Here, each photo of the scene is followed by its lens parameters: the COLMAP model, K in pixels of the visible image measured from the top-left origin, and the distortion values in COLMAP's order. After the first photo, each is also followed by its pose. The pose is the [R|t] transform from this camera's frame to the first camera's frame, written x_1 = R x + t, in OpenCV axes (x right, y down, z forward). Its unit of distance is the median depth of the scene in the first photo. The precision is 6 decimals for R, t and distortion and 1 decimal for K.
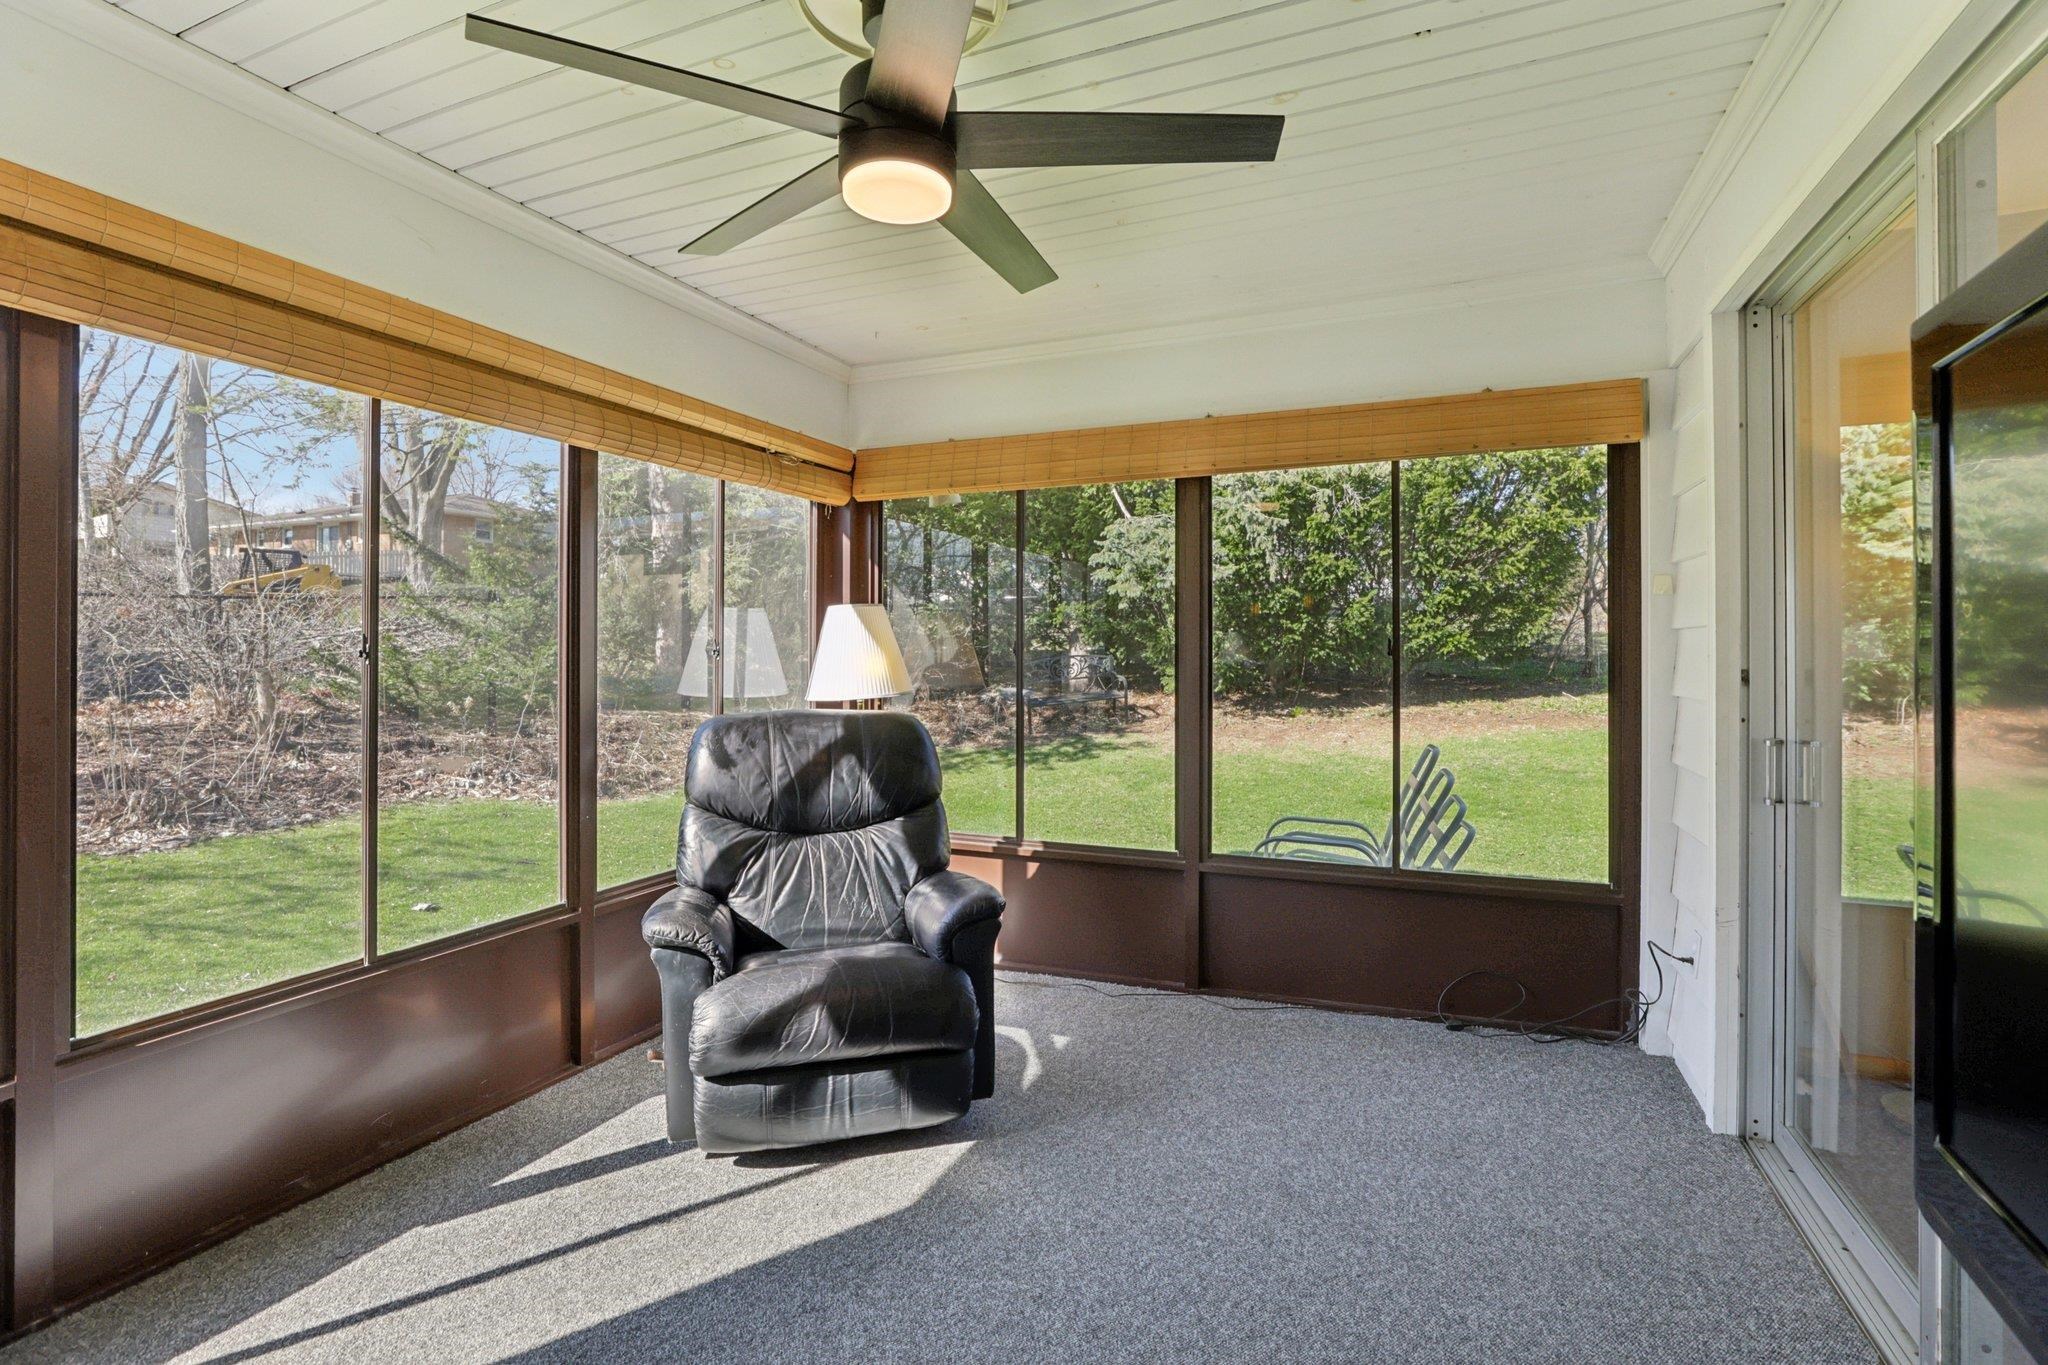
lens RADIAL K [[944.6, 0, 1020.9], [0, 944.6, 658.3], [0, 0, 1]] dist [-0.029990, 0.000374]
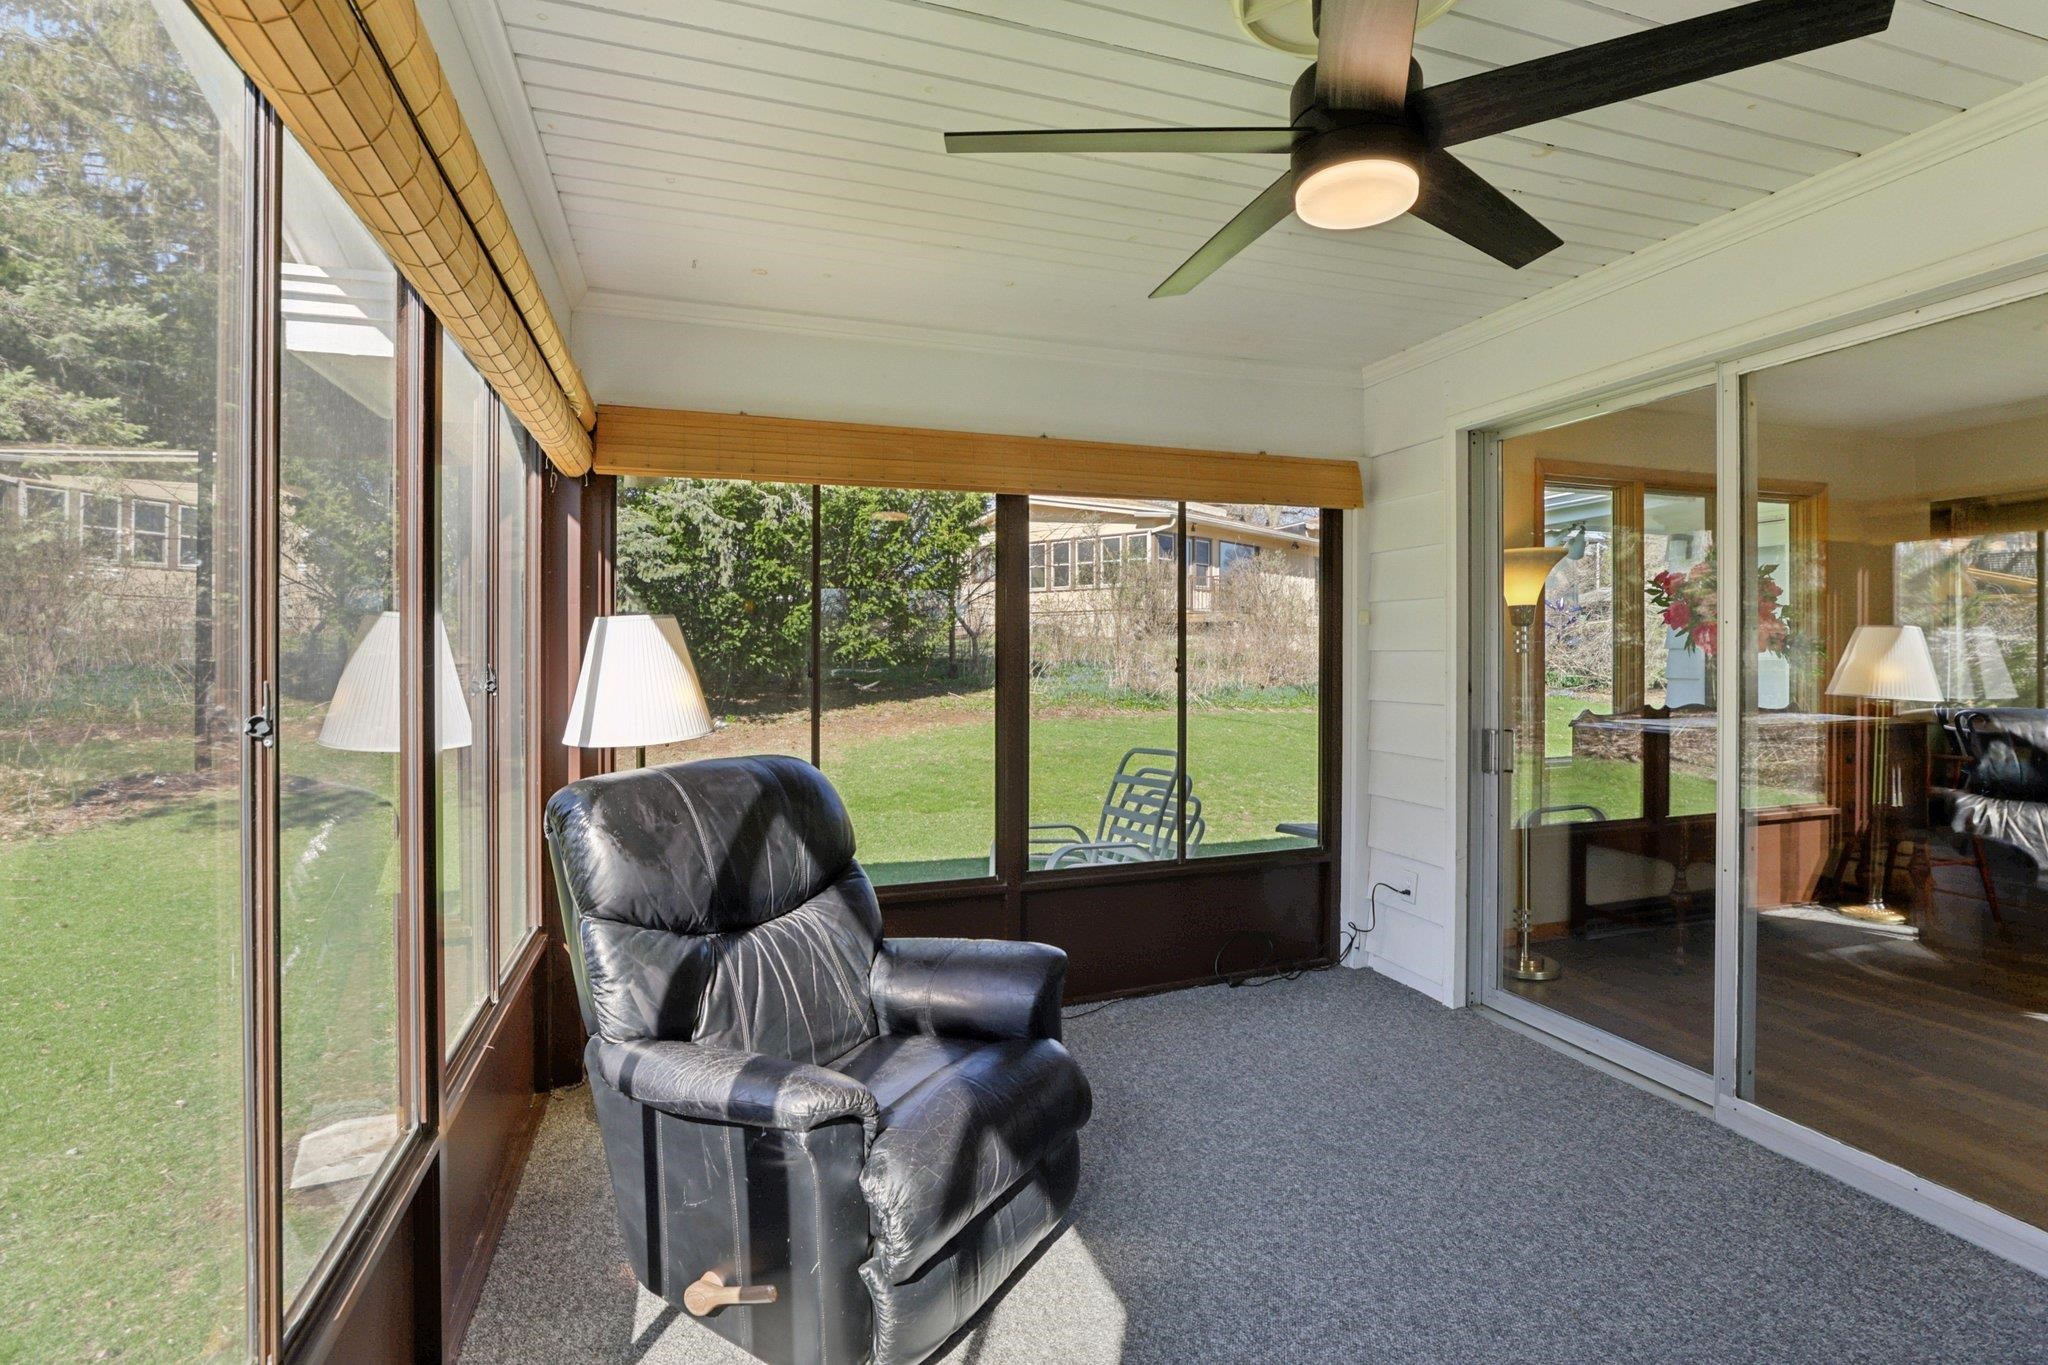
lens RADIAL K [[950.6, 0, 1013.7], [0, 950.6, 666.2], [0, 0, 1]] dist [-0.030496, 0.000855]
pose [[0.740024, -0.012632, 0.672462, -0.435123], [0.007672, 0.999917, 0.010341, -0.020534], [-0.672537, -0.002494, 0.740059, 0.232795]]
